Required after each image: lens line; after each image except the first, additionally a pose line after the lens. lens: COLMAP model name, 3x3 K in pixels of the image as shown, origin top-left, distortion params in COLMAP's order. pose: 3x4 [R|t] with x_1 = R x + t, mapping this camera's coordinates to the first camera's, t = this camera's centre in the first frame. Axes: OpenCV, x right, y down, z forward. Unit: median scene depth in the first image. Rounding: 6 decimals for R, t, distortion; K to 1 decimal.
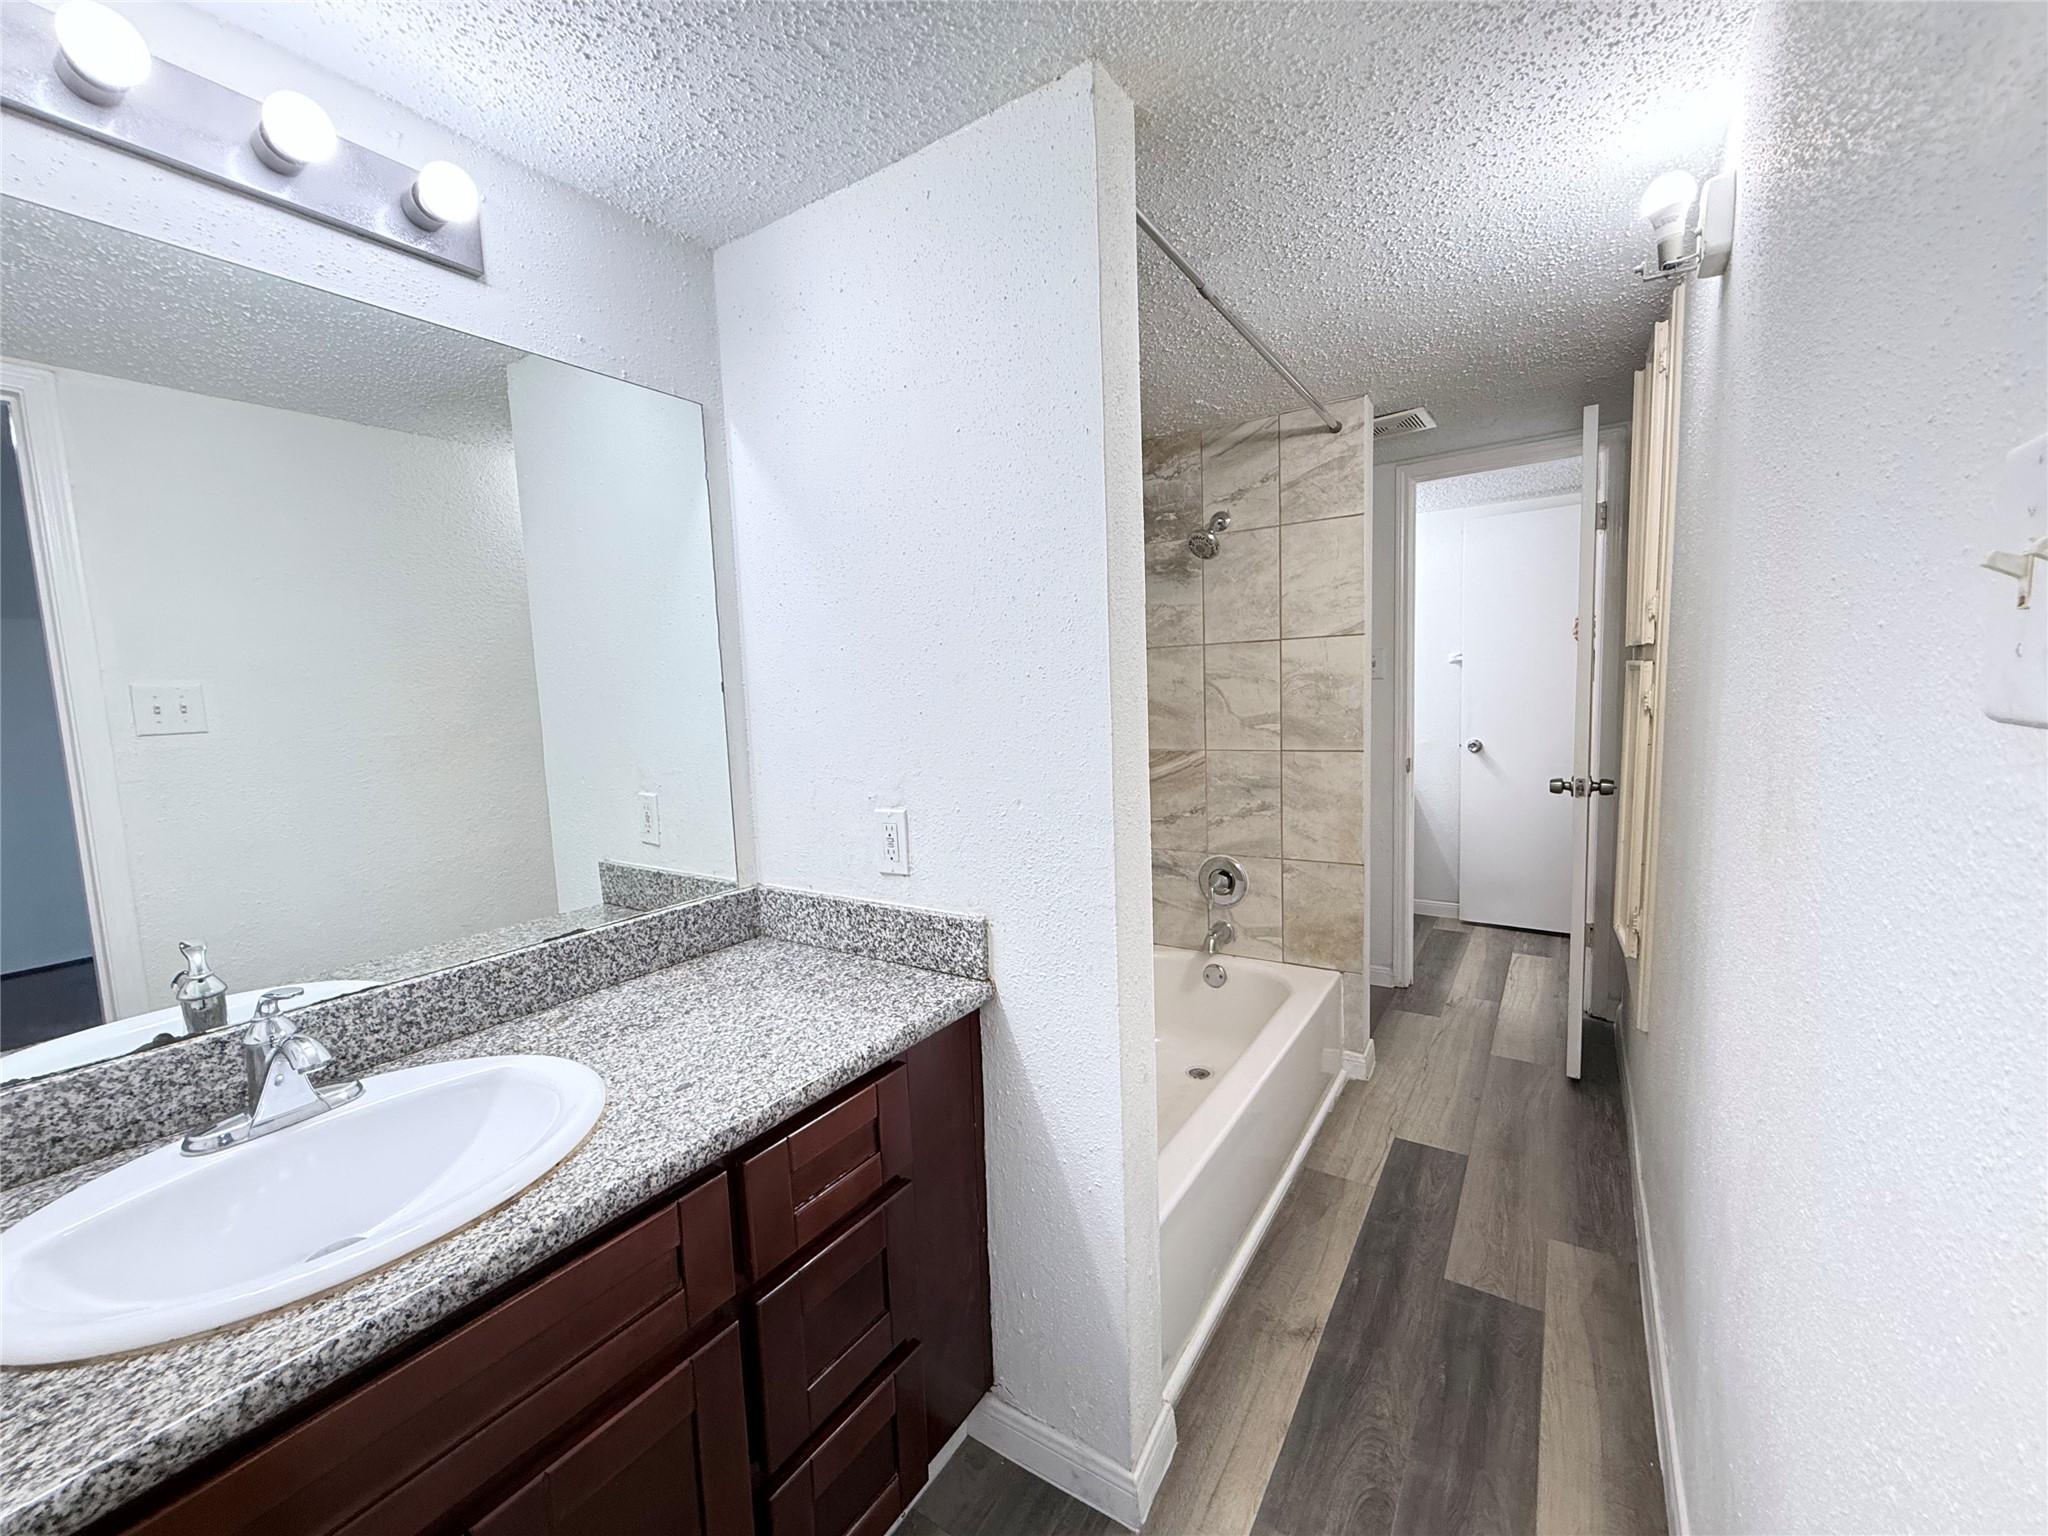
lens RADIAL K [[802.2, 0, 1034.8], [0, 802.2, 773.2], [0, 0, 1]] dist [0.002114, -0.000592]
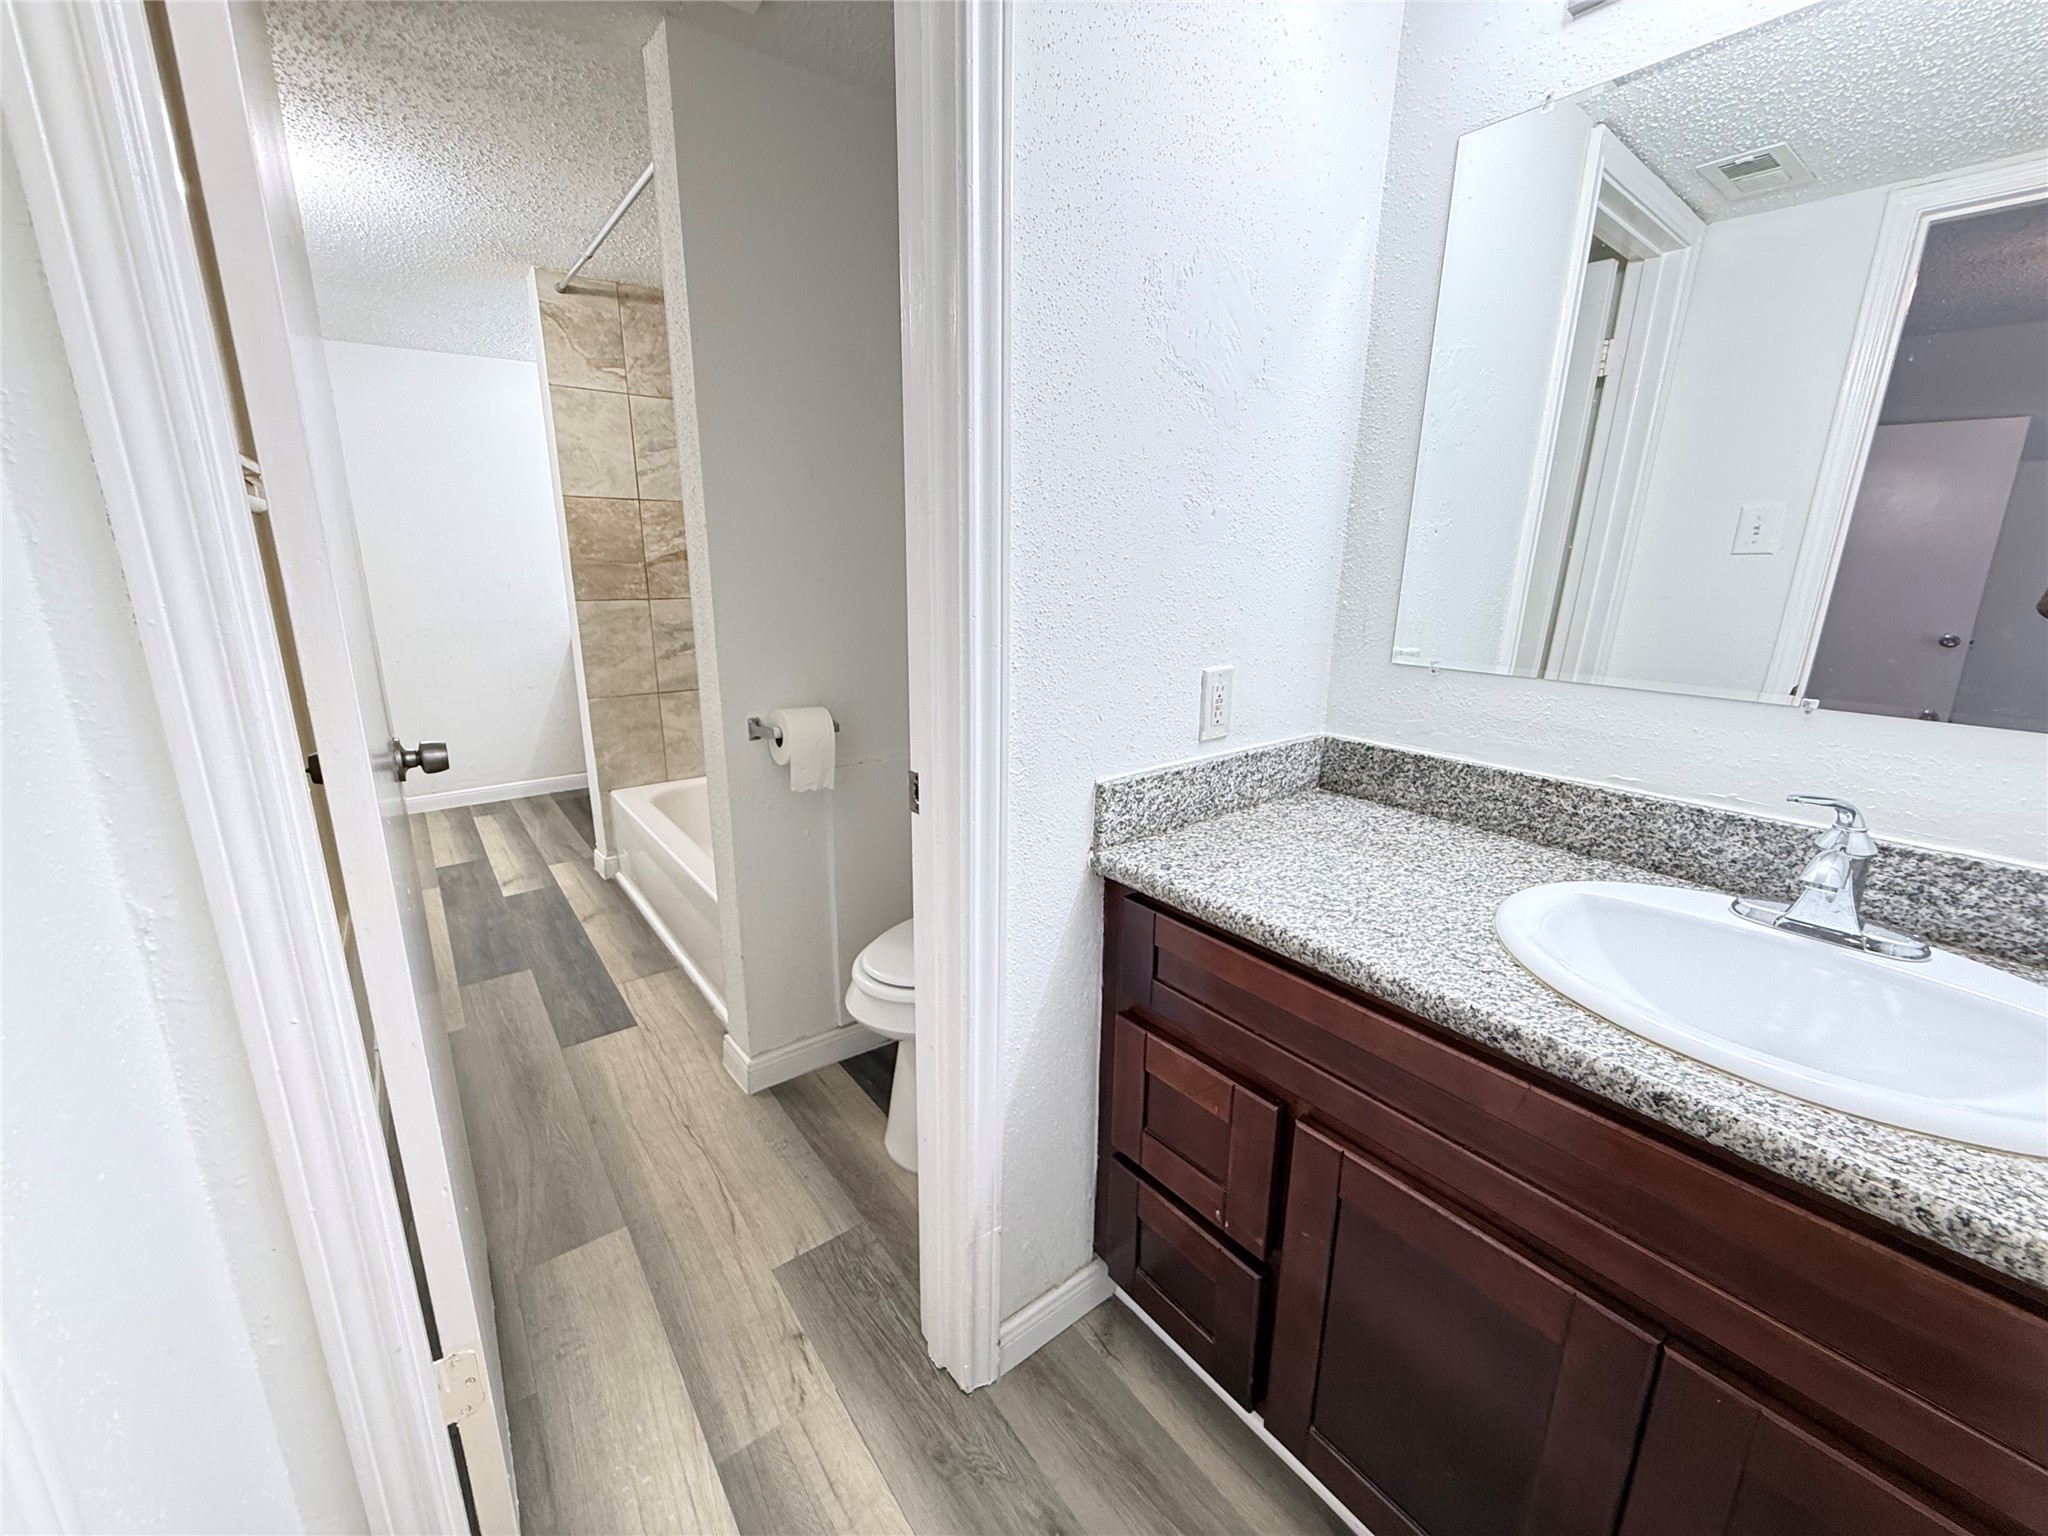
lens RADIAL K [[802.2, 0, 1034.8], [0, 802.2, 773.2], [0, 0, 1]] dist [0.002114, -0.000592]
pose [[-0.310819, 0.313038, -0.897440, 1.147637], [-0.062974, 0.935350, 0.348072, -0.220699], [0.948381, 0.164703, -0.271011, 1.776476]]
